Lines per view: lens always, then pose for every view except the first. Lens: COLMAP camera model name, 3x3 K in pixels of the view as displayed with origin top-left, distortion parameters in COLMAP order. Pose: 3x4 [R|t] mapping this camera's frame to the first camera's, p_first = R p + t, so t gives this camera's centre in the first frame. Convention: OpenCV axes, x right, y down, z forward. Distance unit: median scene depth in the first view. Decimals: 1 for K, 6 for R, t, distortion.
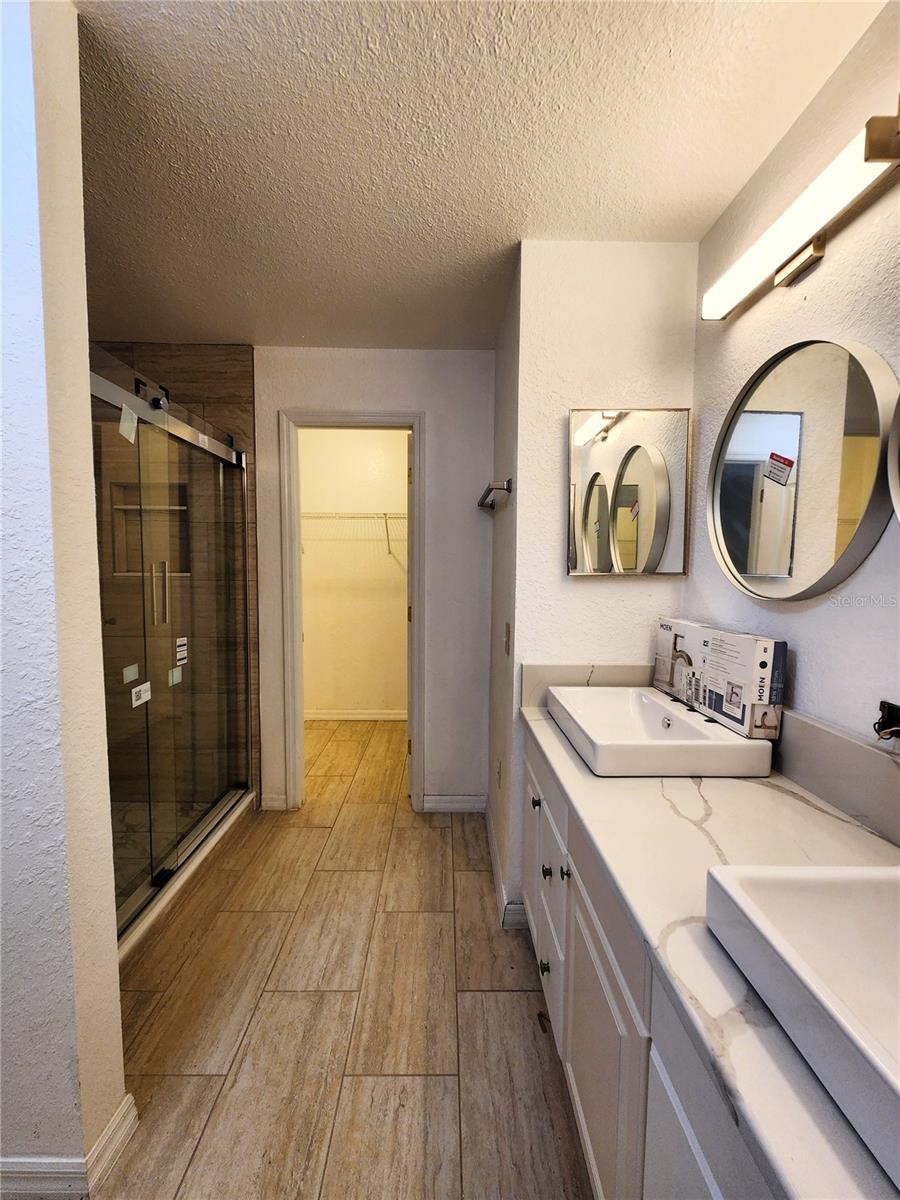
lens RADIAL K [[492.6, 0, 451.0], [0, 492.6, 601.7], [0, 0, 1]] dist [0.001610, -0.001287]
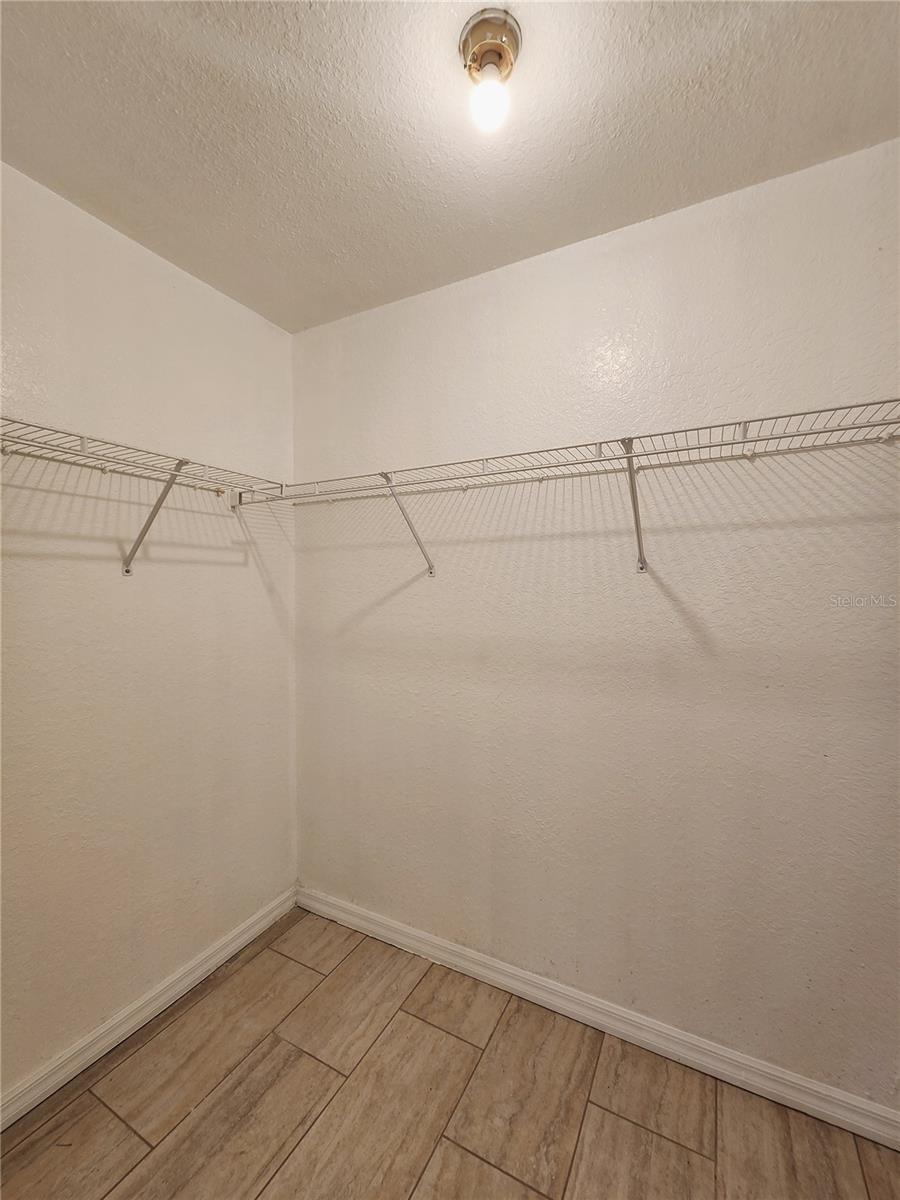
lens RADIAL K [[492.6, 0, 455.6], [0, 492.6, 596.3], [0, 0, 1]] dist [0.001610, -0.001287]
pose [[0.879447, -0.002246, -0.475992, -0.074830], [-0.031831, 0.997473, -0.063519, -0.051996], [0.474932, 0.071013, 0.877153, 0.633624]]
